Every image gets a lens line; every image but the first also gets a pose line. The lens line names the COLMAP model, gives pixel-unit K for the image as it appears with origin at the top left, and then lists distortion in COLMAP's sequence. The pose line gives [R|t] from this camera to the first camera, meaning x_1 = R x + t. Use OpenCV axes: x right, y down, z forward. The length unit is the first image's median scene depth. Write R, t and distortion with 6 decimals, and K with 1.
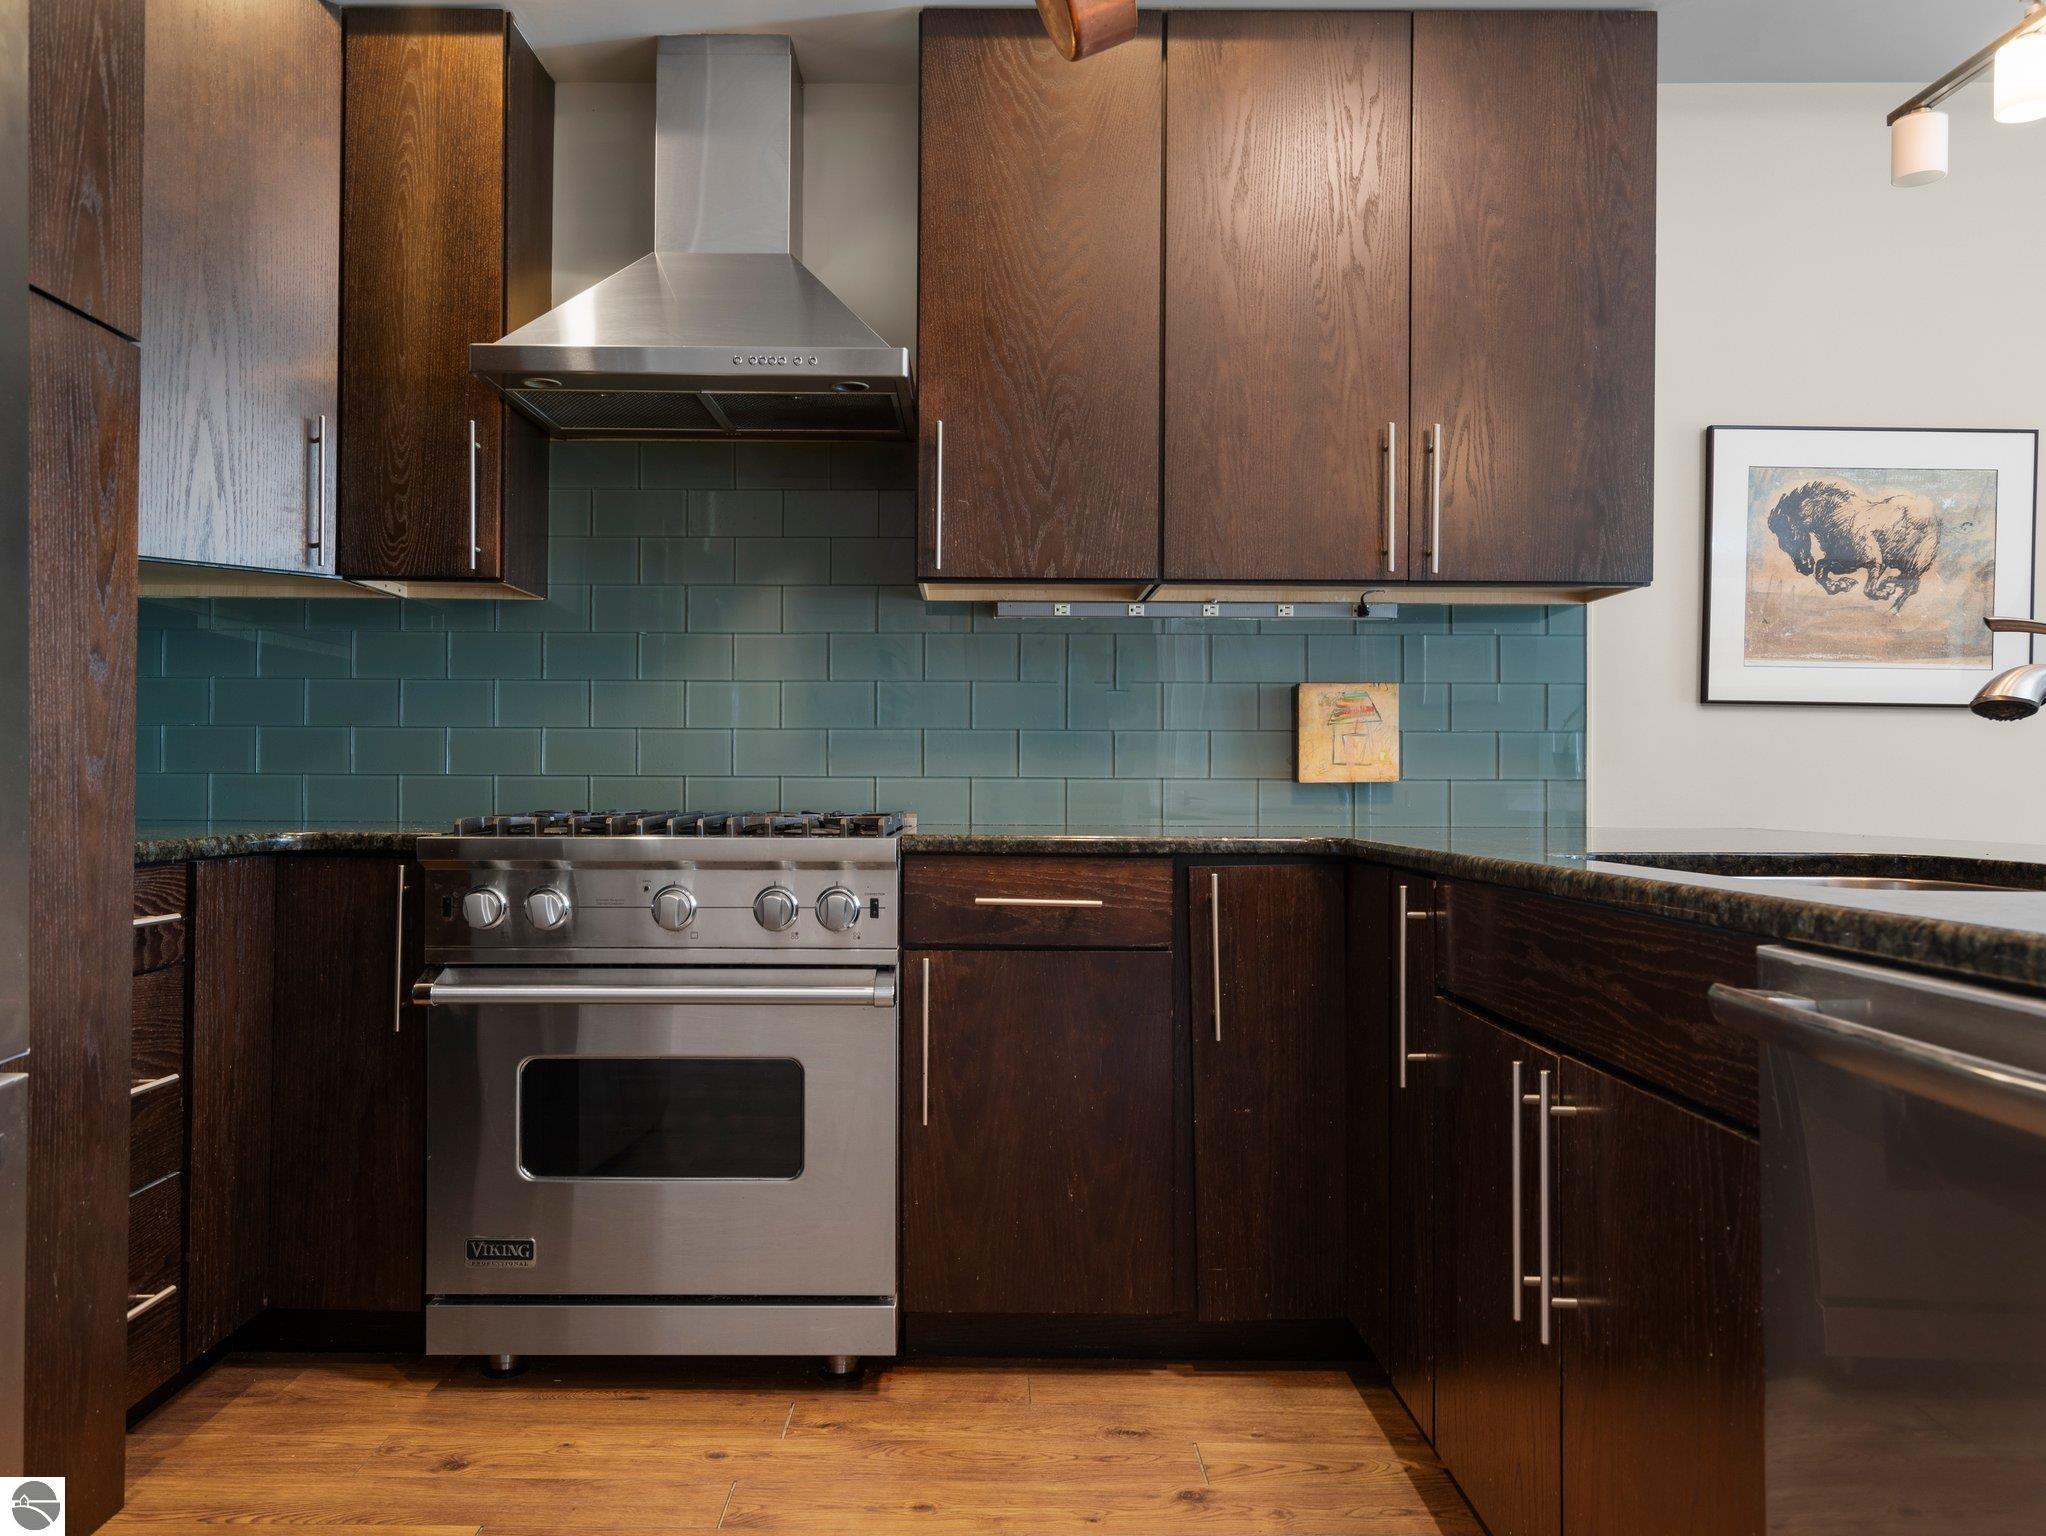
lens RADIAL K [[1592.5, 0, 1008.1], [0, 1592.5, 773.2], [0, 0, 1]] dist [0.009080, 0.003141]
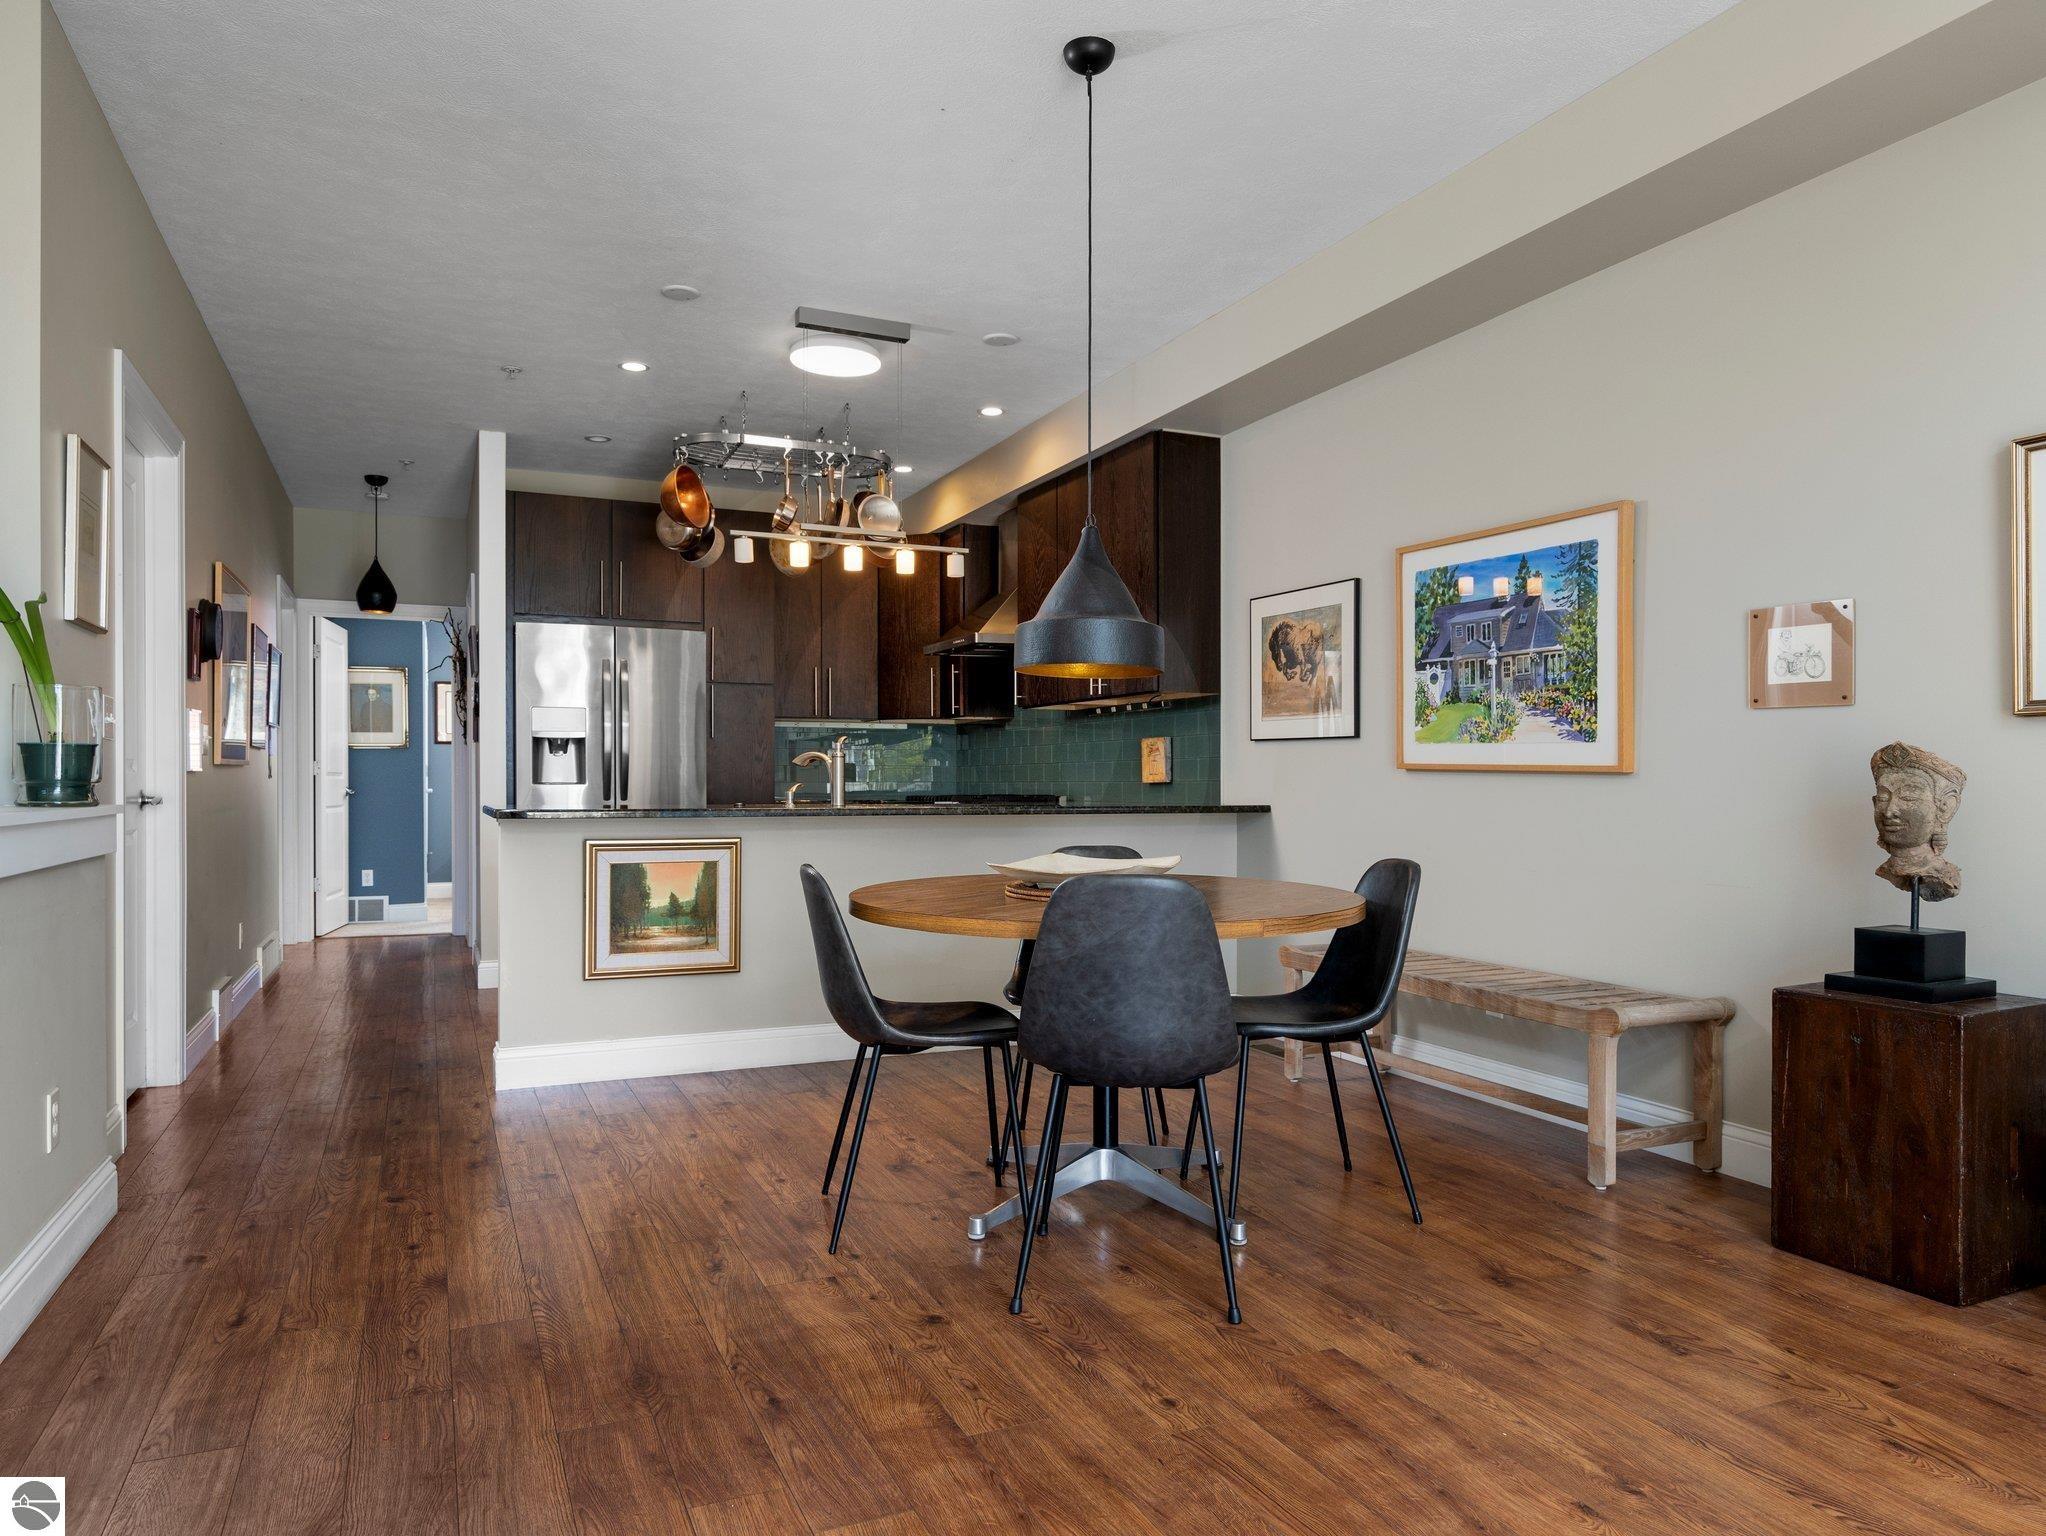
lens RADIAL K [[1337.1, 0, 1024.3], [0, 1337.1, 784.6], [0, 0, 1]] dist [0.007305, 0.000908]
pose [[0.412198, -0.004409, -0.911083, 2.012228], [0.010592, 0.999944, -0.000047, 0.008114], [0.911033, -0.009631, 0.412222, 0.072988]]
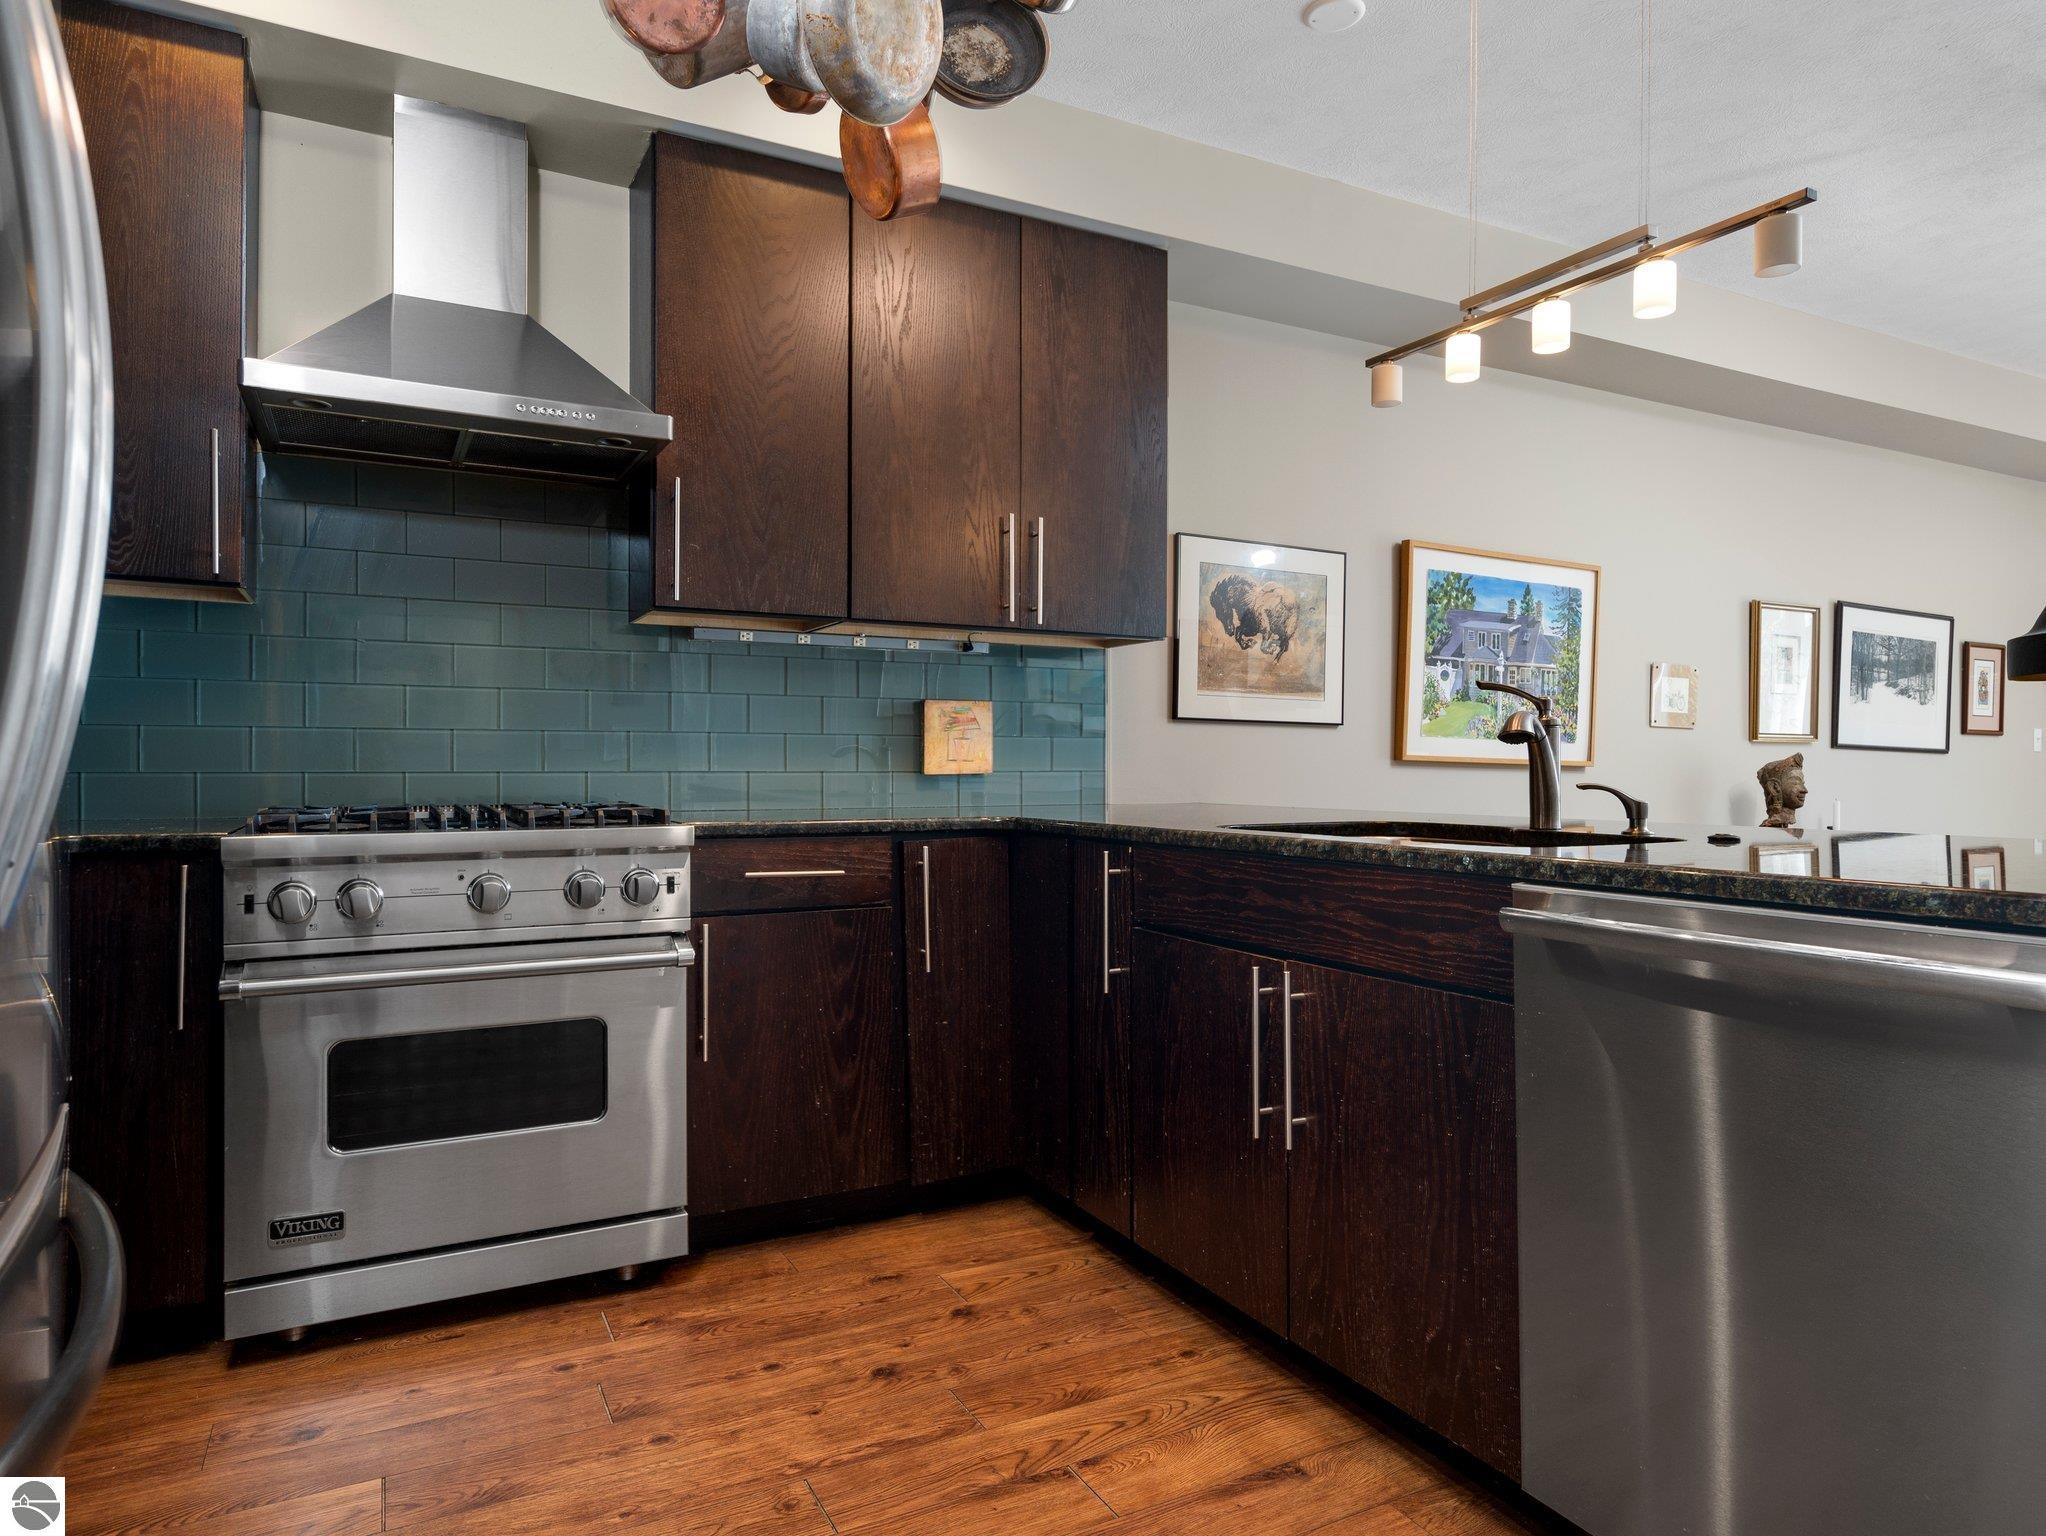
lens RADIAL K [[1252.5, 0, 1053.6], [0, 1252.5, 760.6], [0, 0, 1]] dist [0.008149, 0.000502]
pose [[0.879325, -0.001579, 0.476219, -0.241826], [-0.000414, 0.999992, 0.004081, -0.010910], [-0.476221, -0.003785, 0.879317, 0.030074]]
